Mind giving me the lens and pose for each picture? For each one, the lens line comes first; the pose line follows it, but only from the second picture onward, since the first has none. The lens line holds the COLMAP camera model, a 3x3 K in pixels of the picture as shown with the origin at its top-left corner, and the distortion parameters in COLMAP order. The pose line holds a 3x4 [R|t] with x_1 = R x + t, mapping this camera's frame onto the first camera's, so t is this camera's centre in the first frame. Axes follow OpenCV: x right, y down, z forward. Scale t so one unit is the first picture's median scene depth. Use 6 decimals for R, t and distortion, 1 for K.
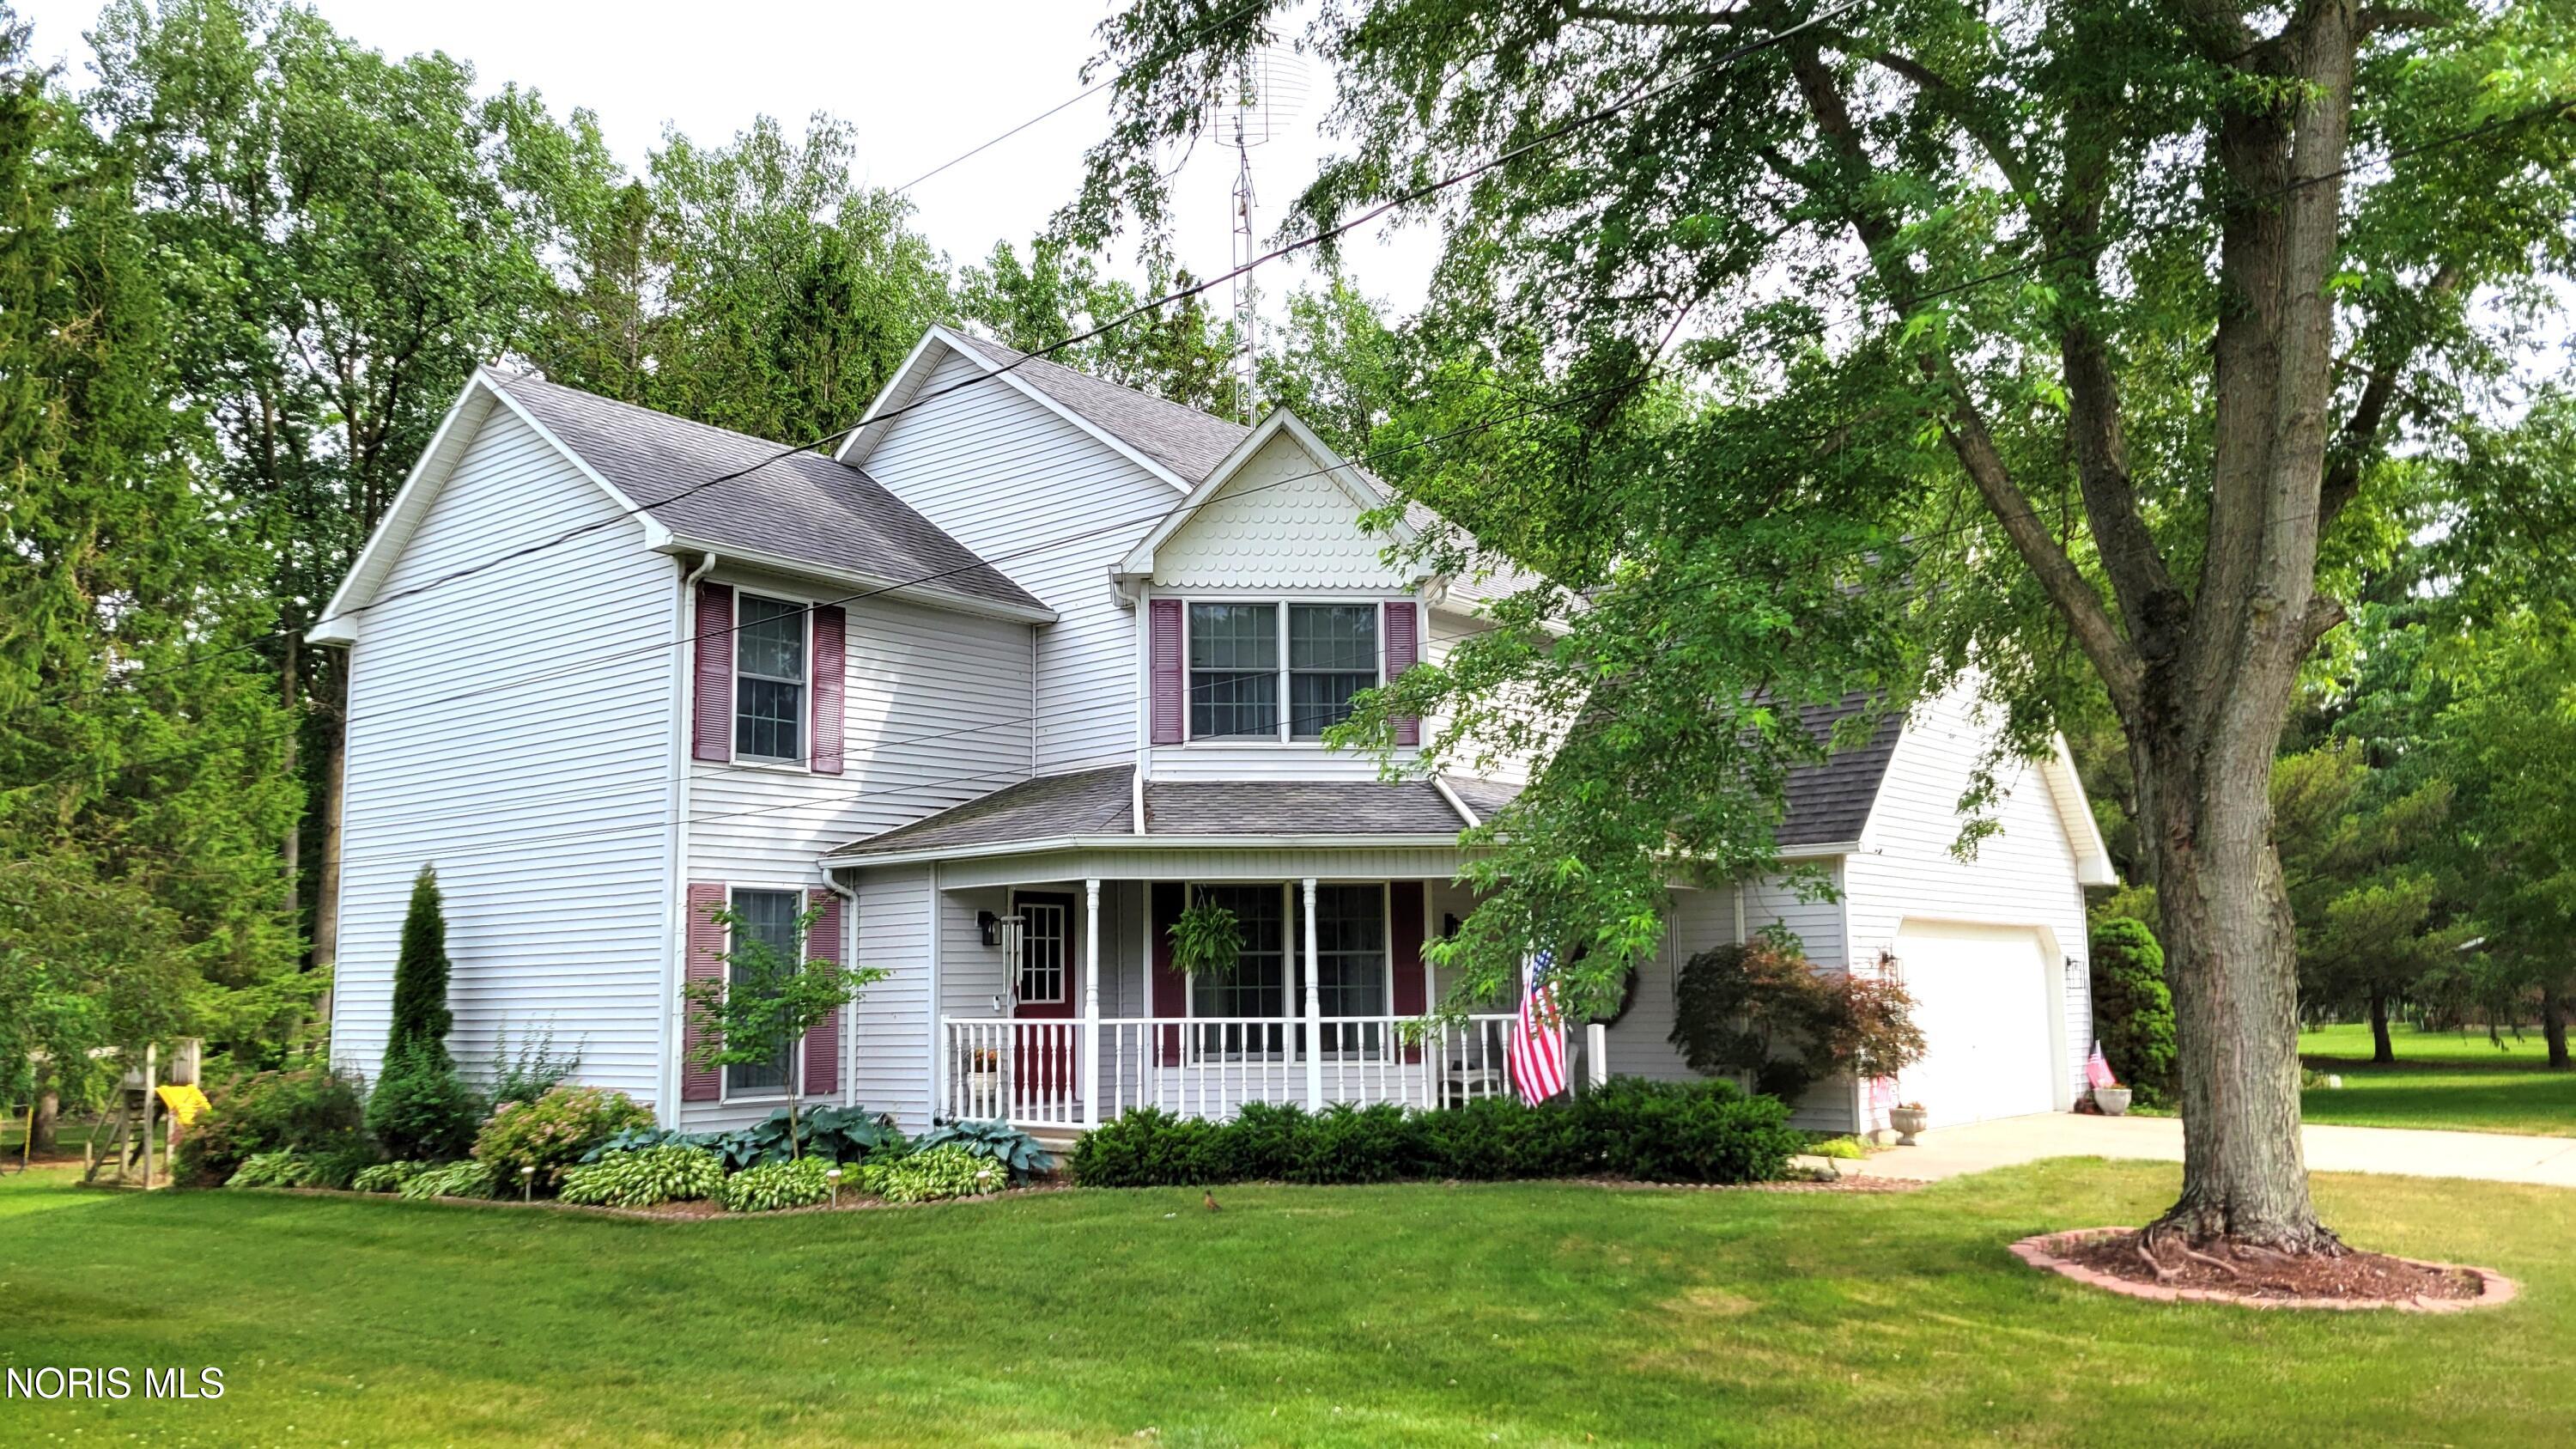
lens RADIAL K [[2013.3, 0, 1281.4], [0, 2013.3, 729.8], [0, 0, 1]] dist [0.040265, 0.003647]
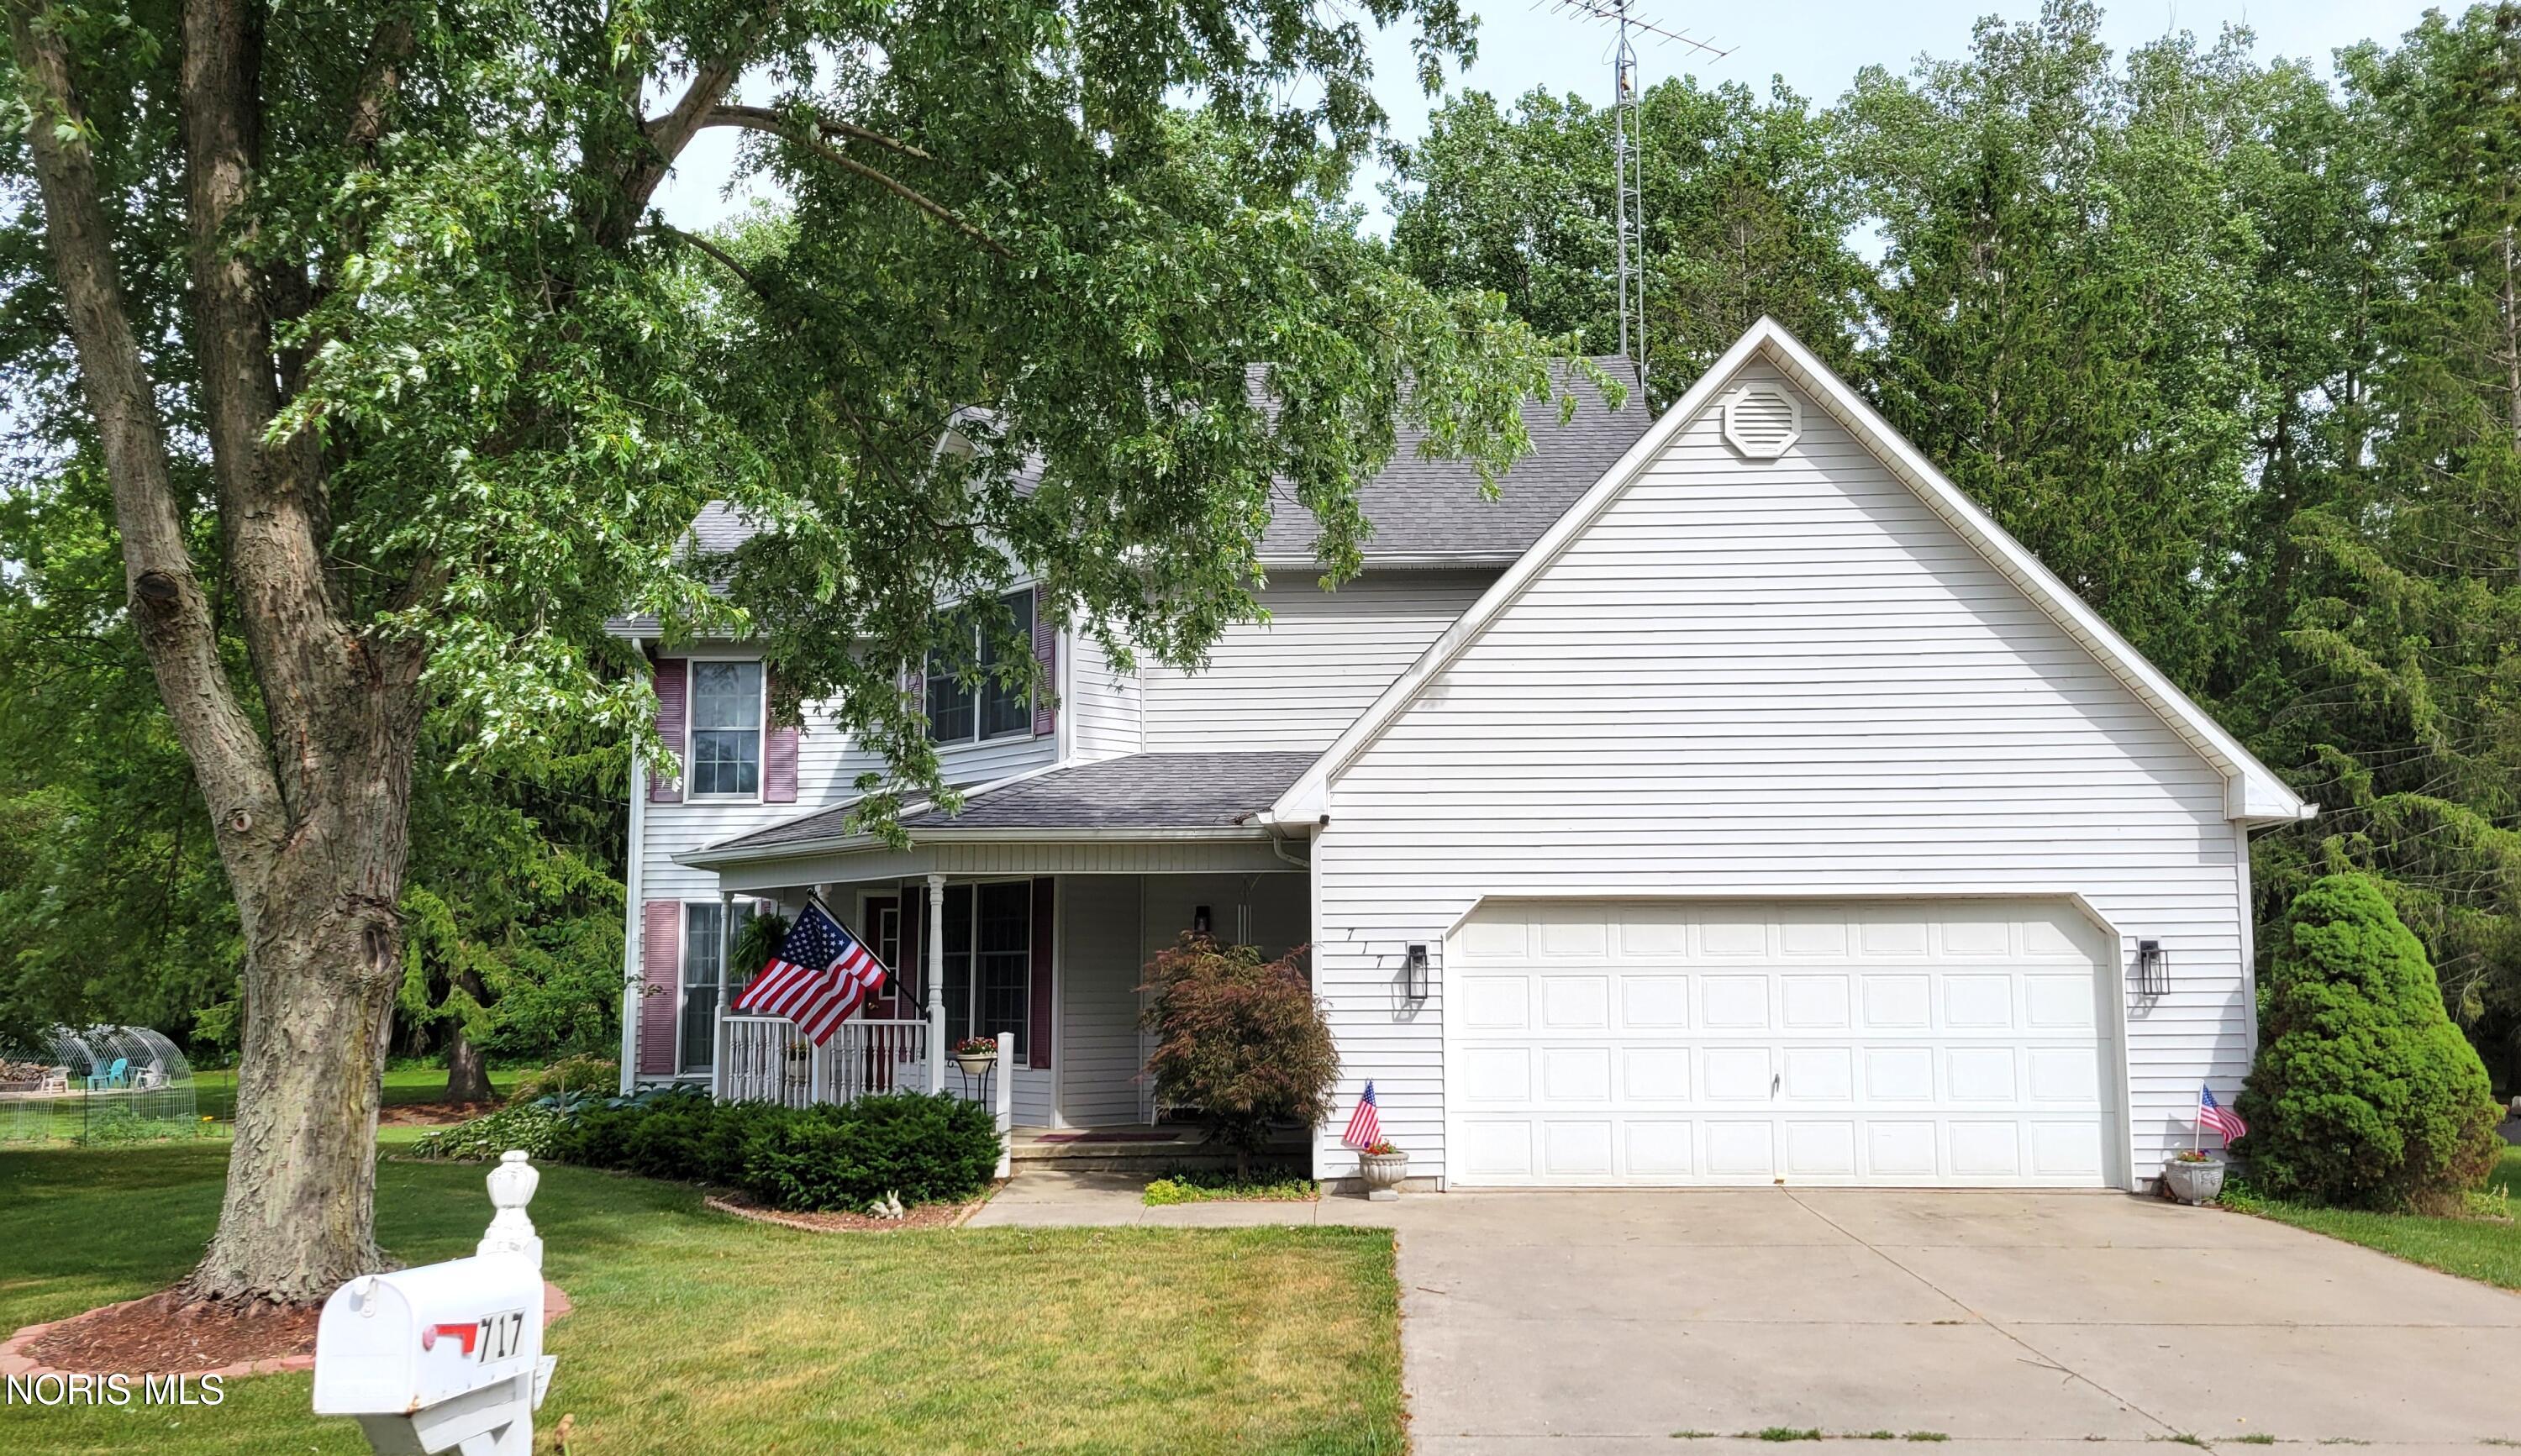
lens RADIAL K [[2031.8, 0, 1263.9], [0, 2031.8, 736.0], [0, 0, 1]] dist [0.033183, -0.001830]
pose [[0.606514, -0.090157, -0.789945, 0.909293], [0.100810, 0.994252, -0.036074, 0.055888], [0.788656, -0.057755, 0.612116, 0.513977]]
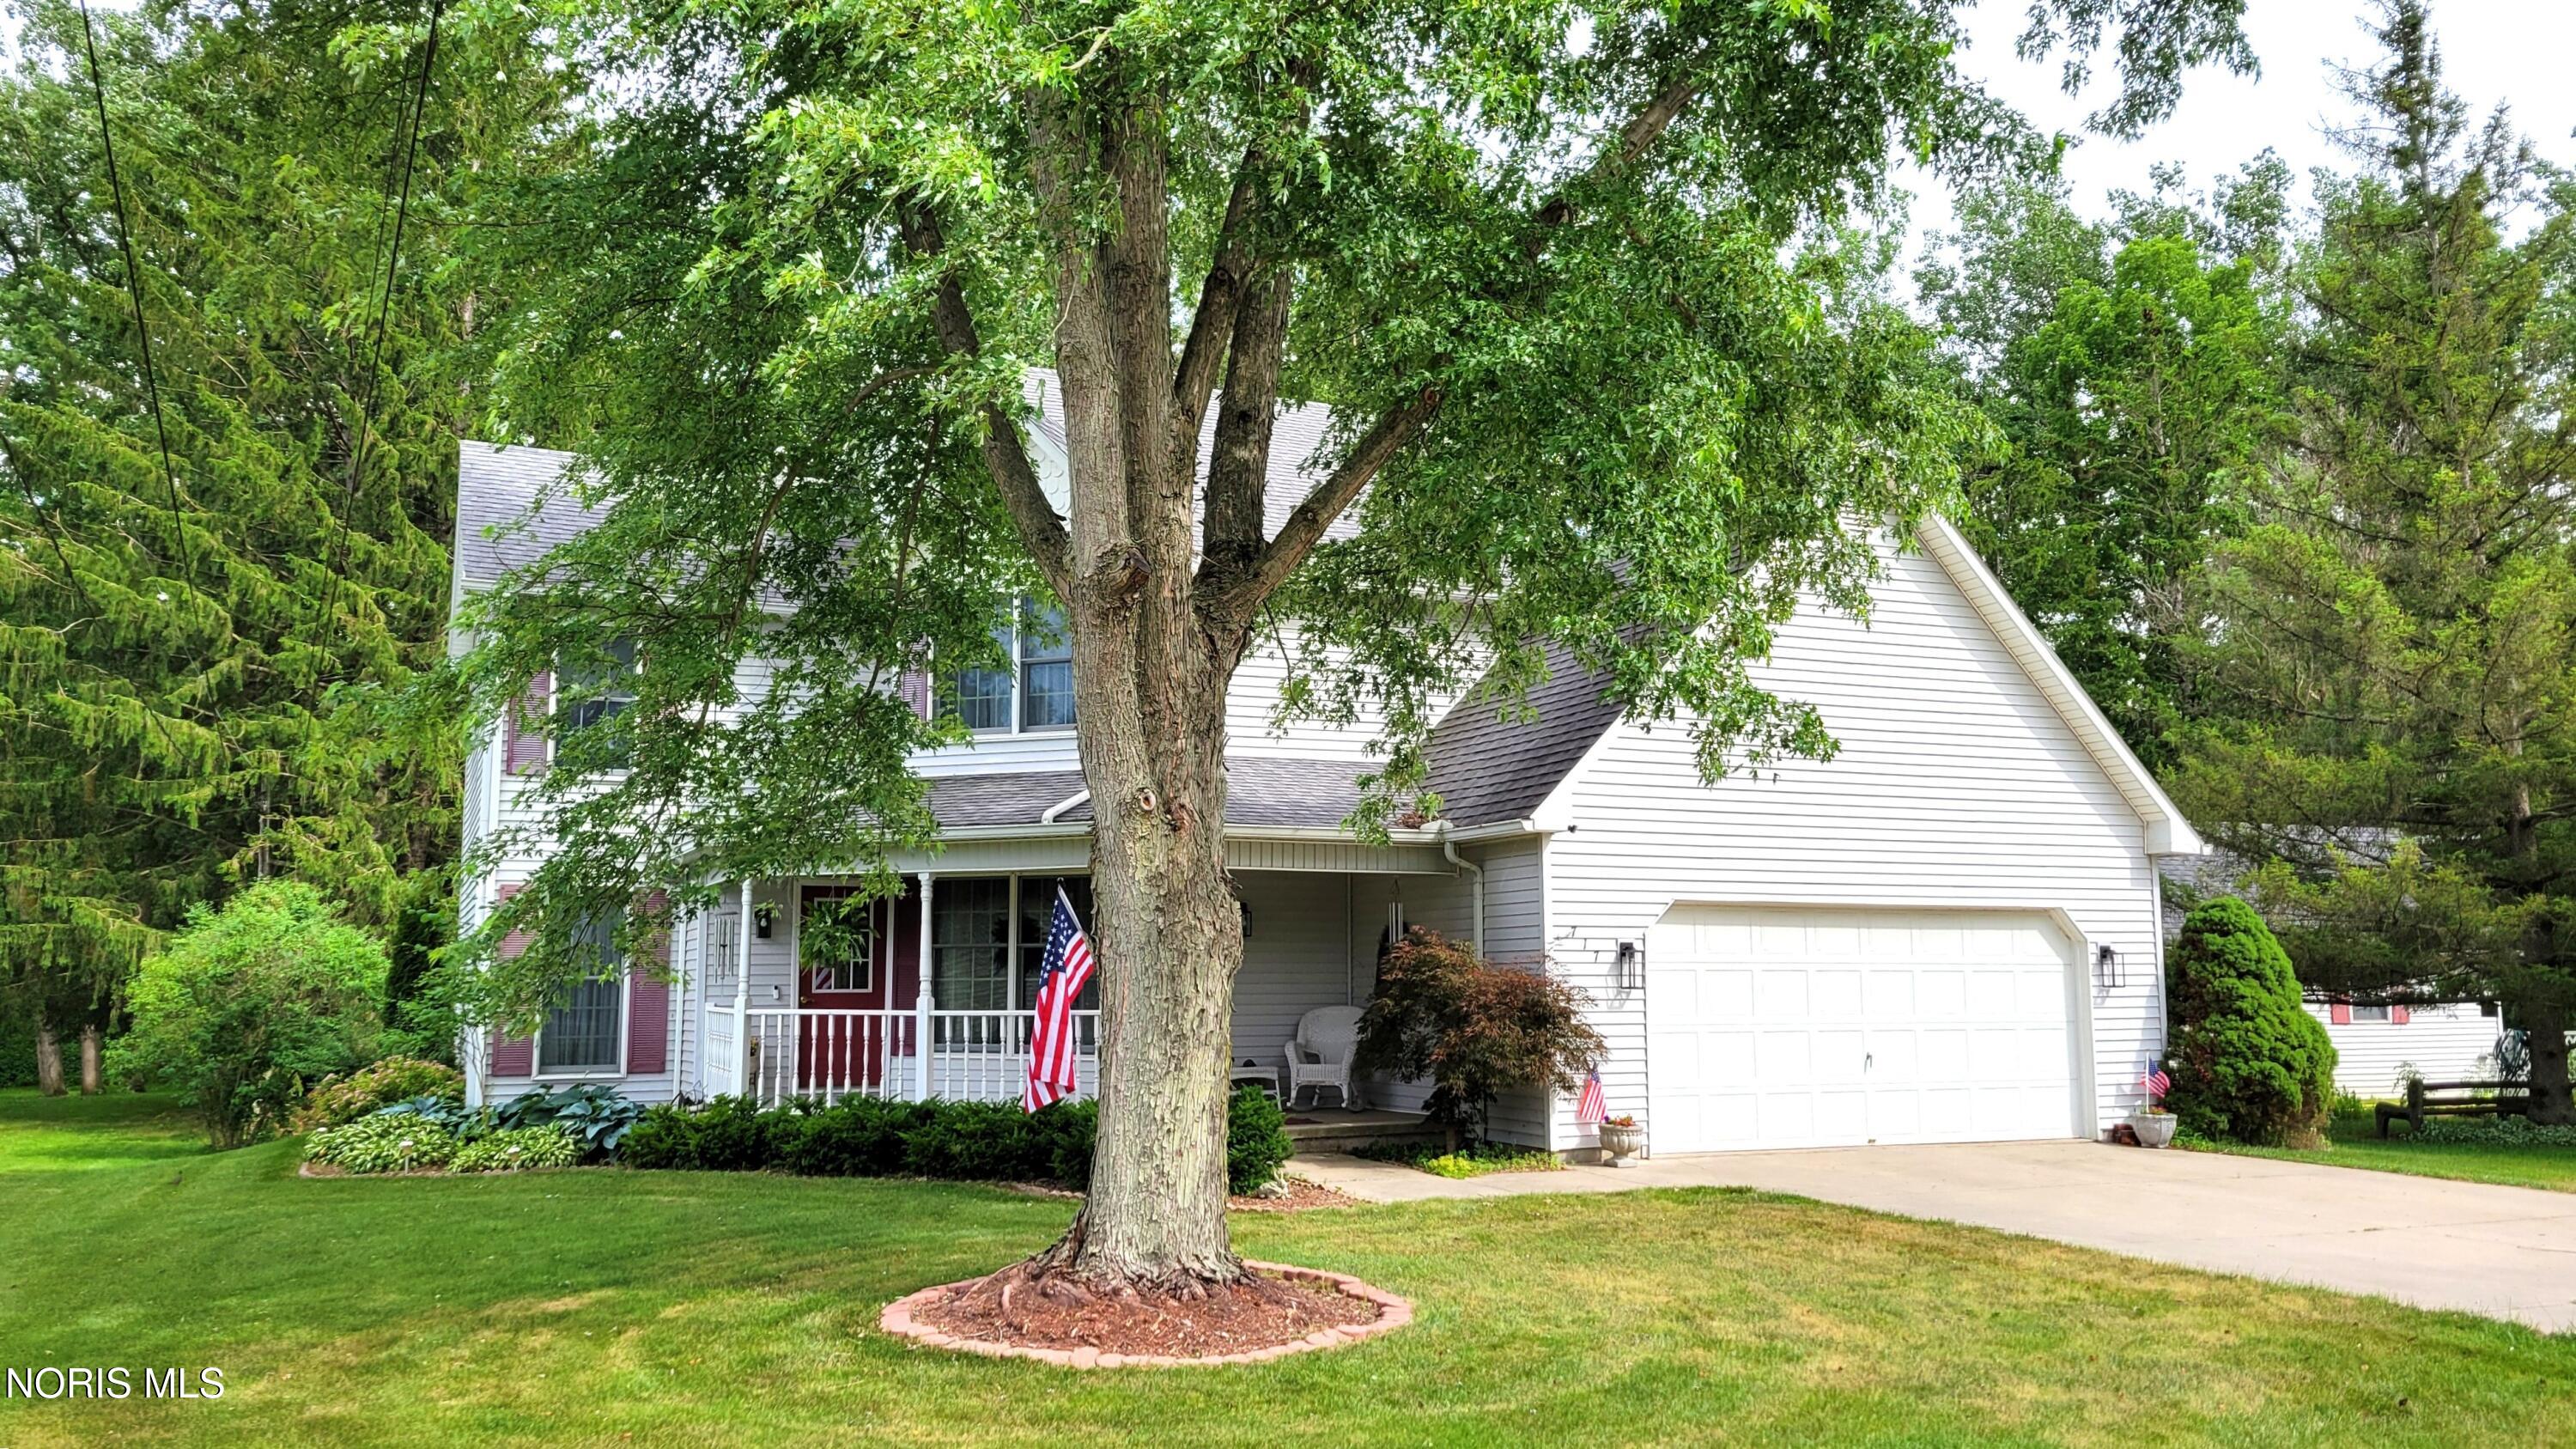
lens RADIAL K [[2013.3, 0, 1291.2], [0, 2013.3, 713.6], [0, 0, 1]] dist [0.040265, 0.003647]
pose [[0.890296, -0.053646, -0.452211, 0.589865], [0.052593, 0.998505, -0.014910, 0.018517], [0.452334, -0.010509, 0.891787, 0.175896]]
